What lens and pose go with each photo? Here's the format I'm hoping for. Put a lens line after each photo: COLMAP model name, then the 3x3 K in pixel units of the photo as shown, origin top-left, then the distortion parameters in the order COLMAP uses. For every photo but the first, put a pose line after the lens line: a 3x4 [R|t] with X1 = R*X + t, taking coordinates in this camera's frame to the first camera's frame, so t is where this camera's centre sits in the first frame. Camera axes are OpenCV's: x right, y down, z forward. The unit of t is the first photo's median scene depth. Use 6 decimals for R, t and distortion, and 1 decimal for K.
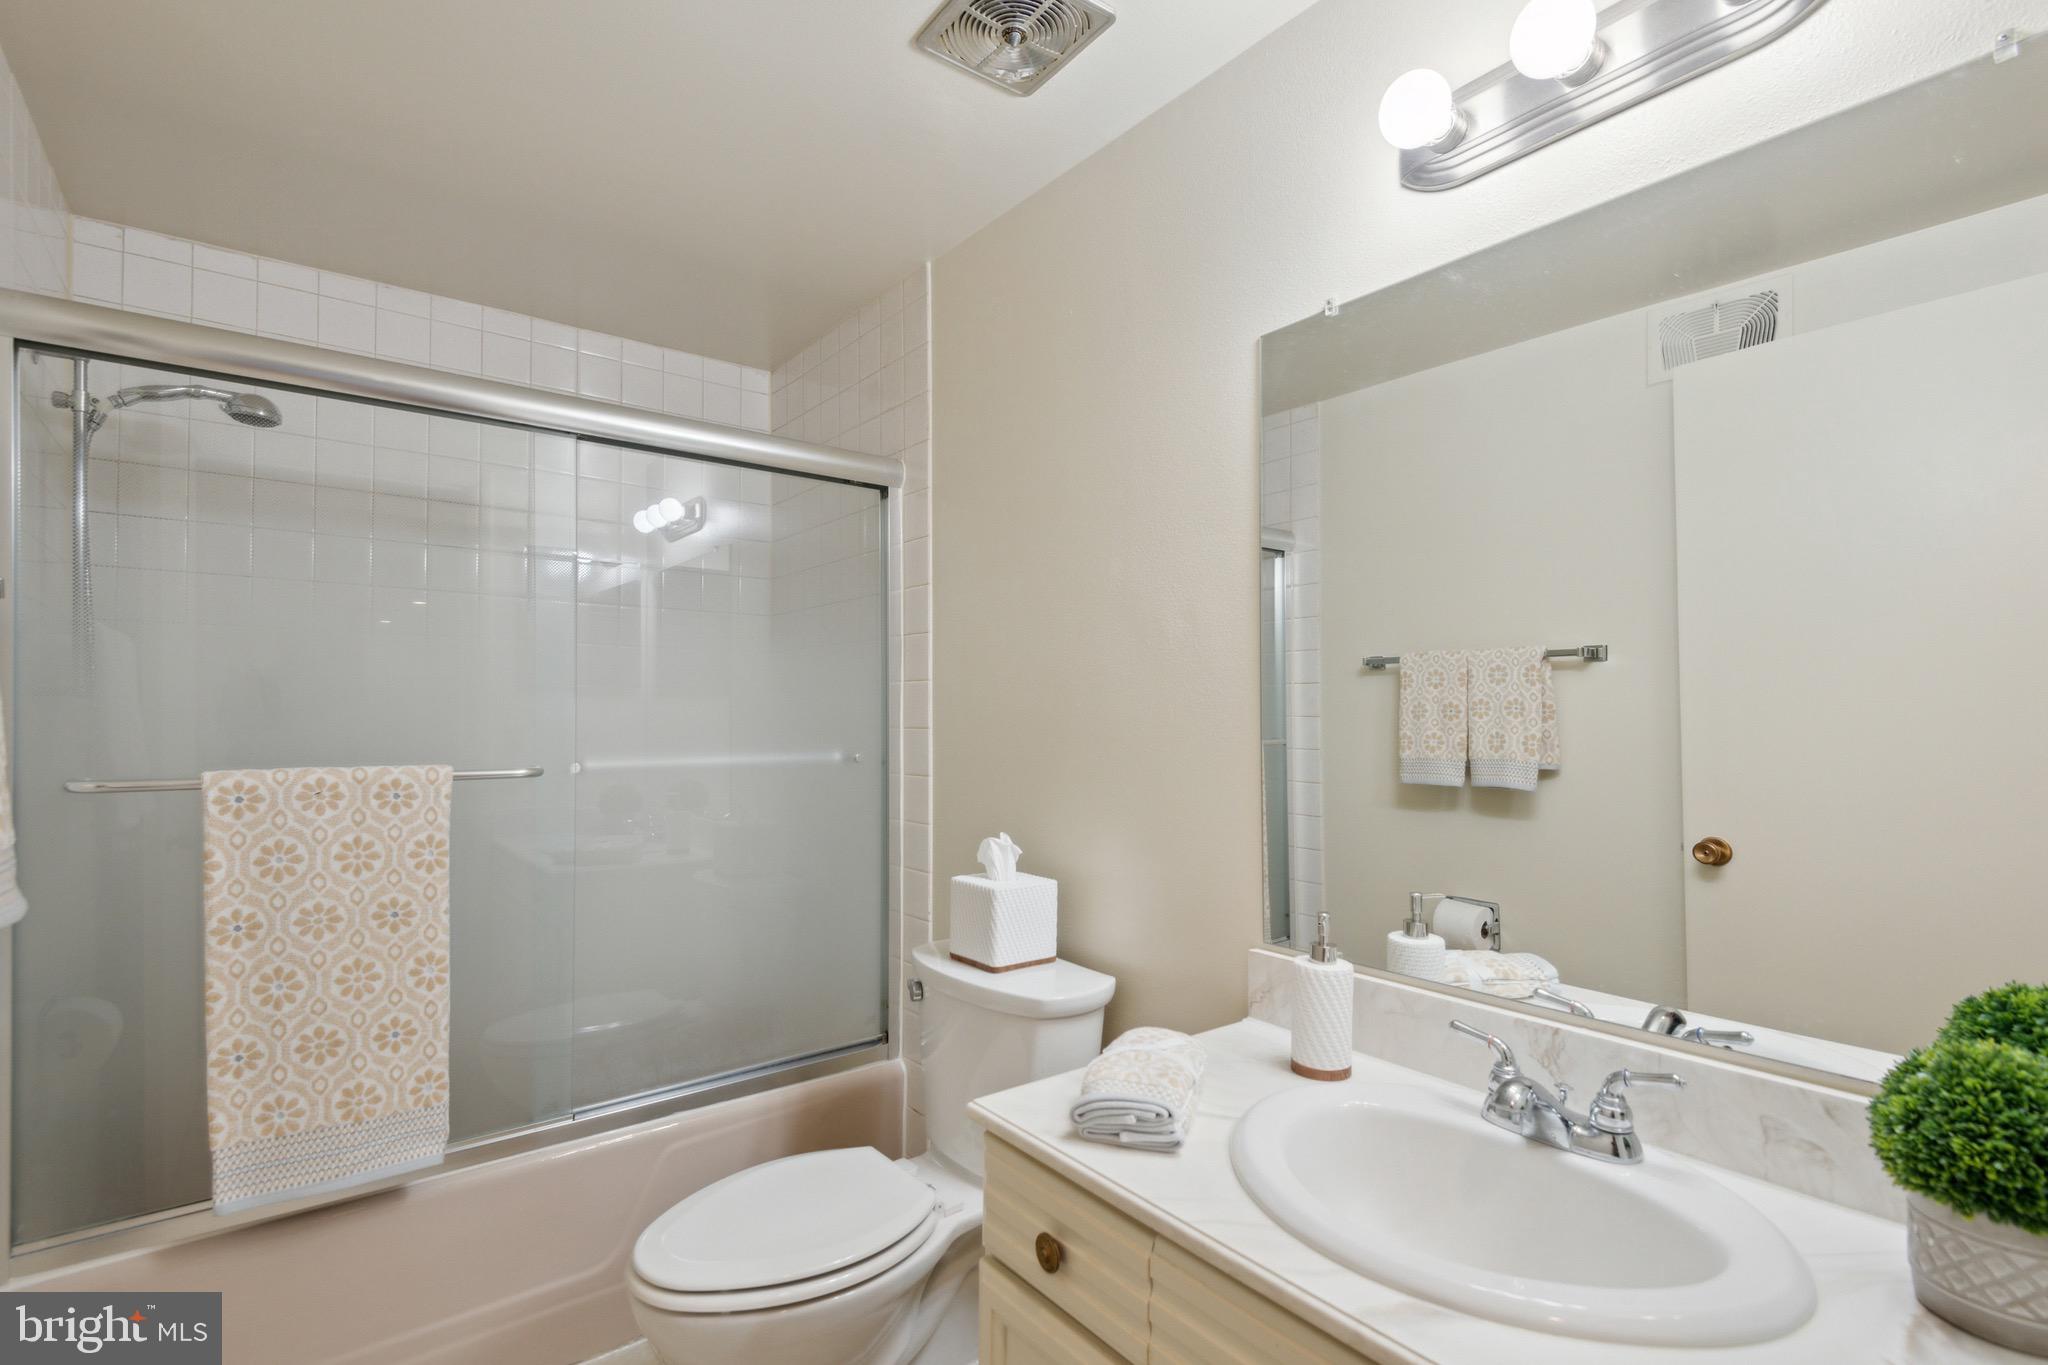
lens RADIAL K [[949.2, 0, 1025.7], [0, 949.2, 673.6], [0, 0, 1]] dist [0.041356, -0.029257]
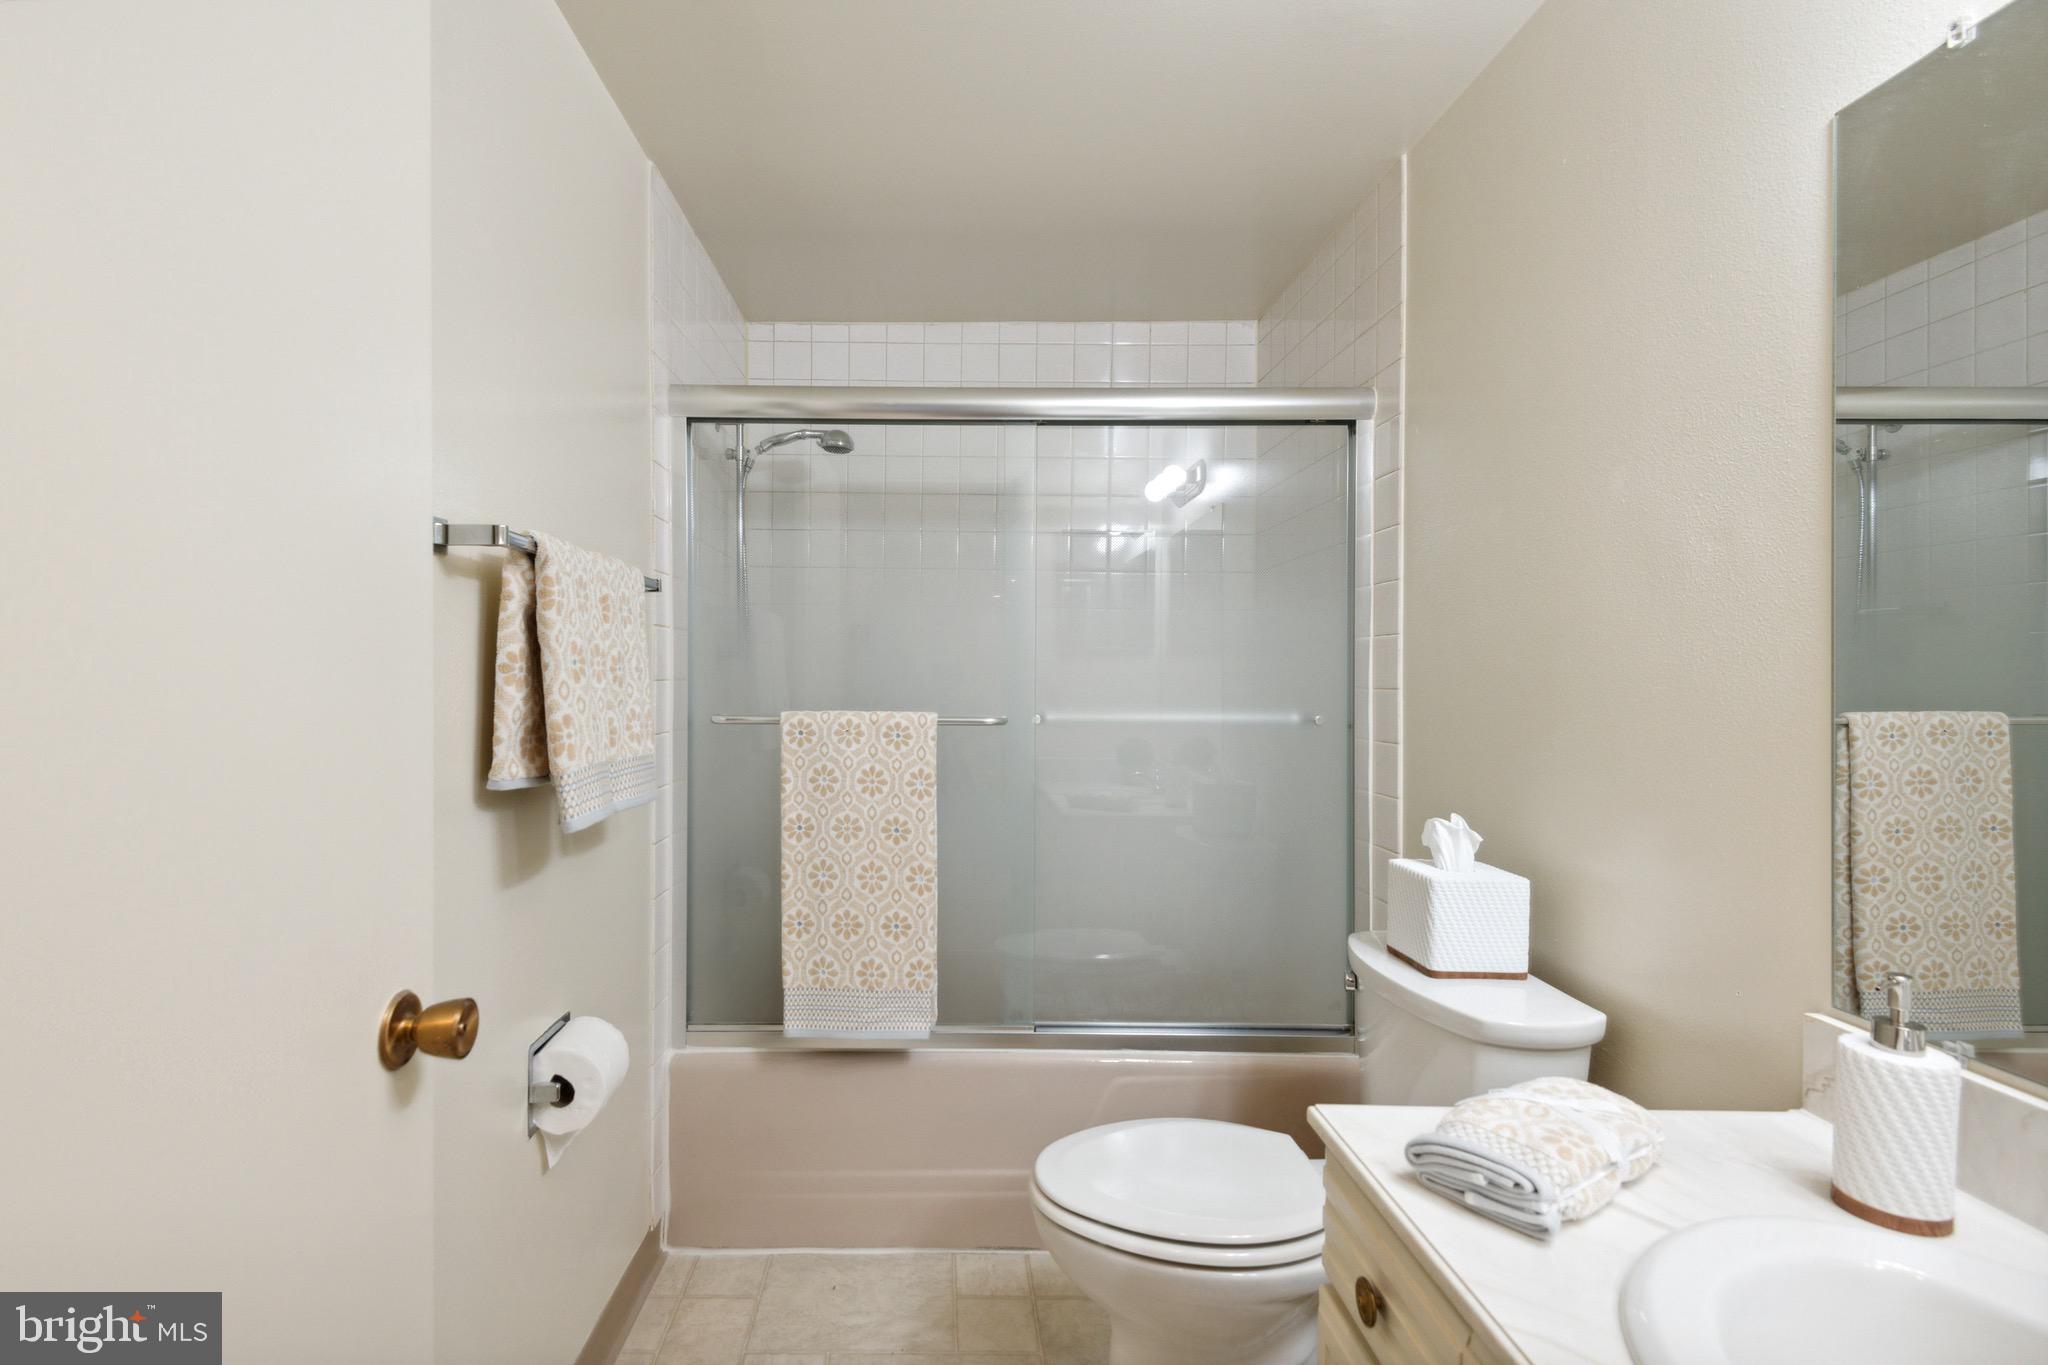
lens RADIAL K [[977.0, 0, 1021.5], [0, 977.0, 648.3], [0, 0, 1]] dist [0.034388, -0.021733]
pose [[0.785317, -0.014616, -0.618921, 0.261571], [0.021595, 0.999760, 0.003791, 0.012699], [0.618717, -0.016342, 0.785444, 0.105325]]
